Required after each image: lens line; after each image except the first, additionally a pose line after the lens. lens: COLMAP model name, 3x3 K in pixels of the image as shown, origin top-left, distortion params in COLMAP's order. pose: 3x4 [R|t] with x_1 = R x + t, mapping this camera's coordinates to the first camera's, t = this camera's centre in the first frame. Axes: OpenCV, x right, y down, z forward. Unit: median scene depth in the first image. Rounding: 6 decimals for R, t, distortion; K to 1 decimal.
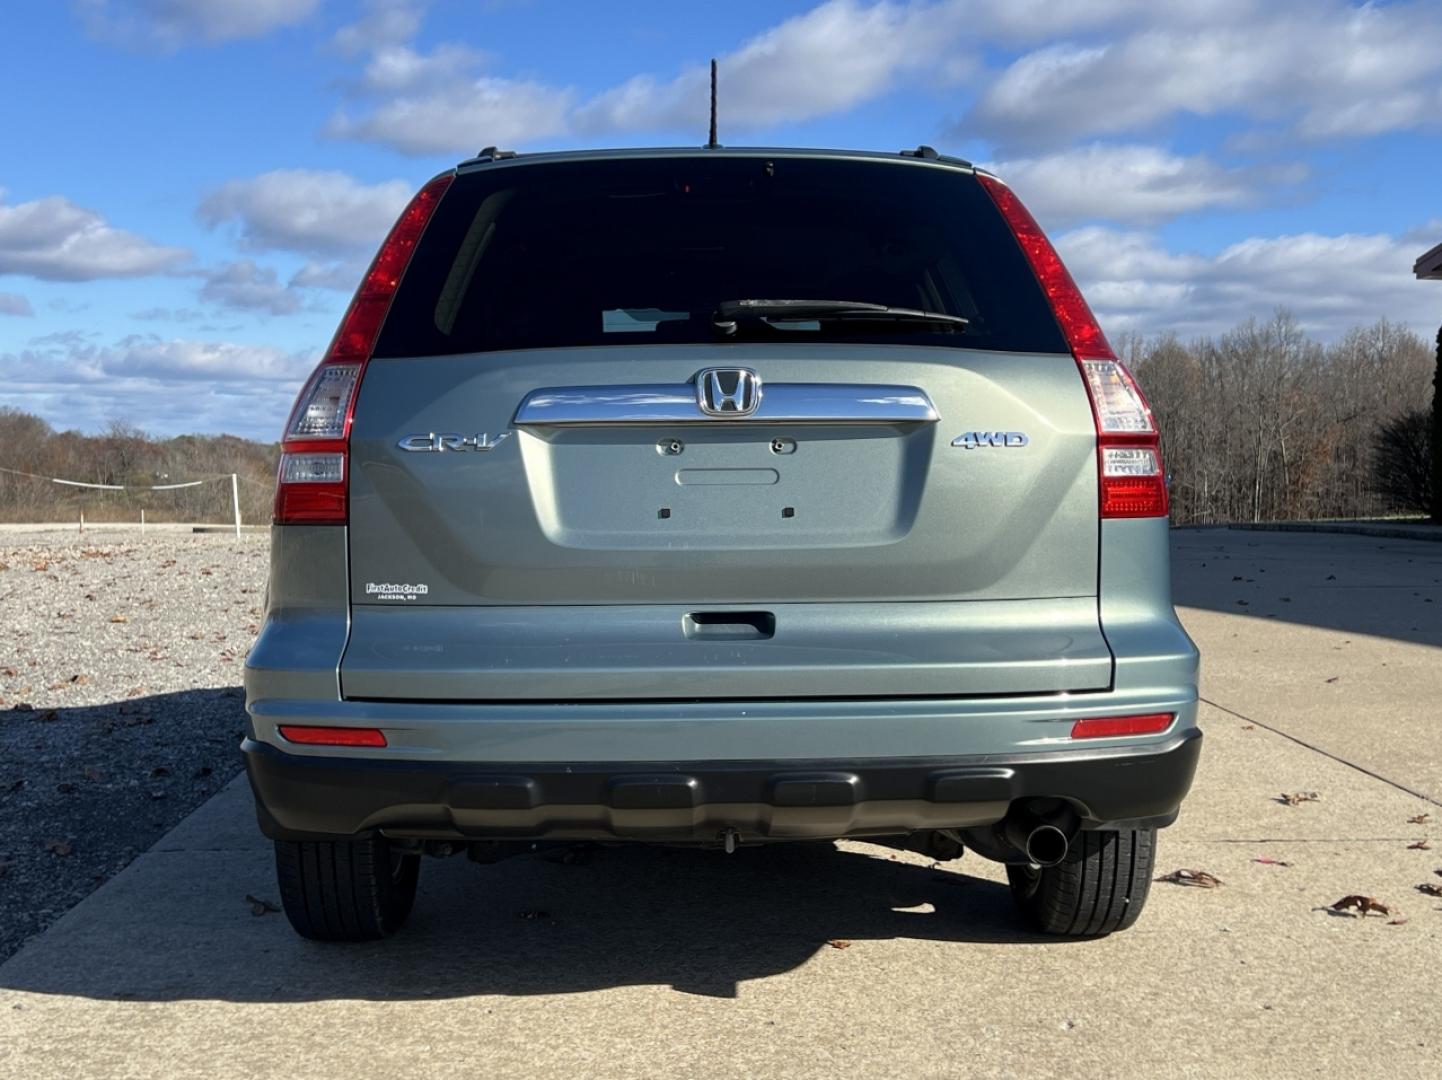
lens RADIAL K [[1853.3, 0, 709.2], [0, 1853.3, 533.1], [0, 0, 1]] dist [0.052019, 0.000000]
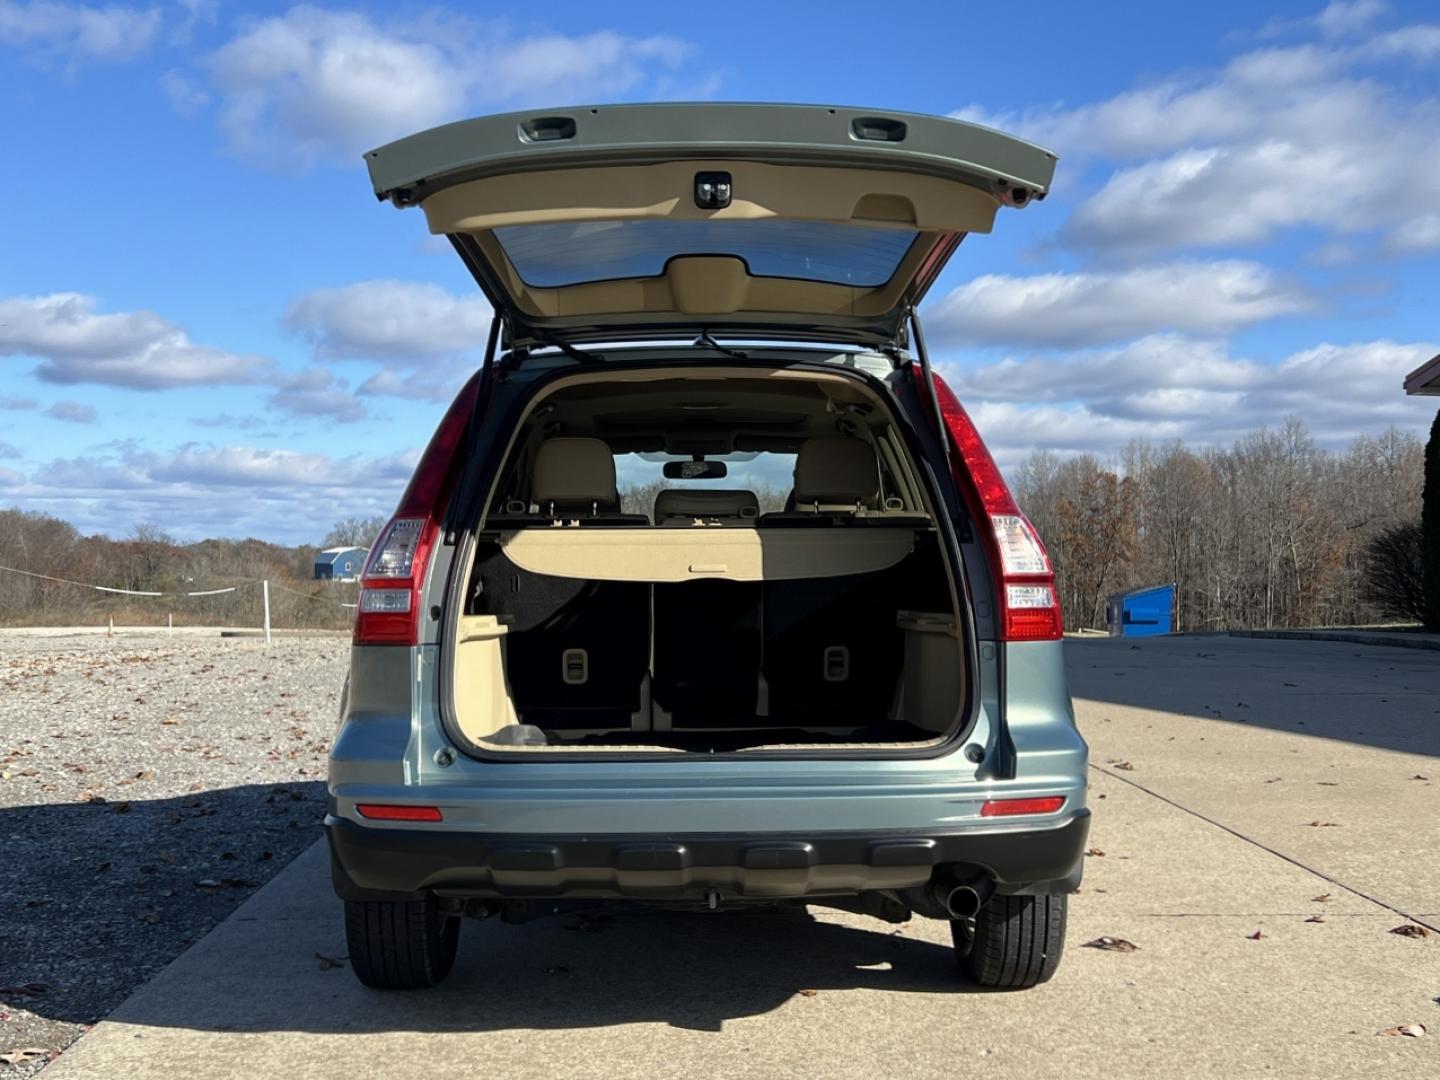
lens RADIAL K [[1850.7, 0, 713.5], [0, 1850.7, 497.8], [0, 0, 1]] dist [0.052019, 0.000000]
pose [[0.999965, 0.001474, -0.008277, 0.019494], [-0.002087, 0.997219, -0.074504, -0.009996], [0.008144, 0.074519, 0.997186, -0.245045]]
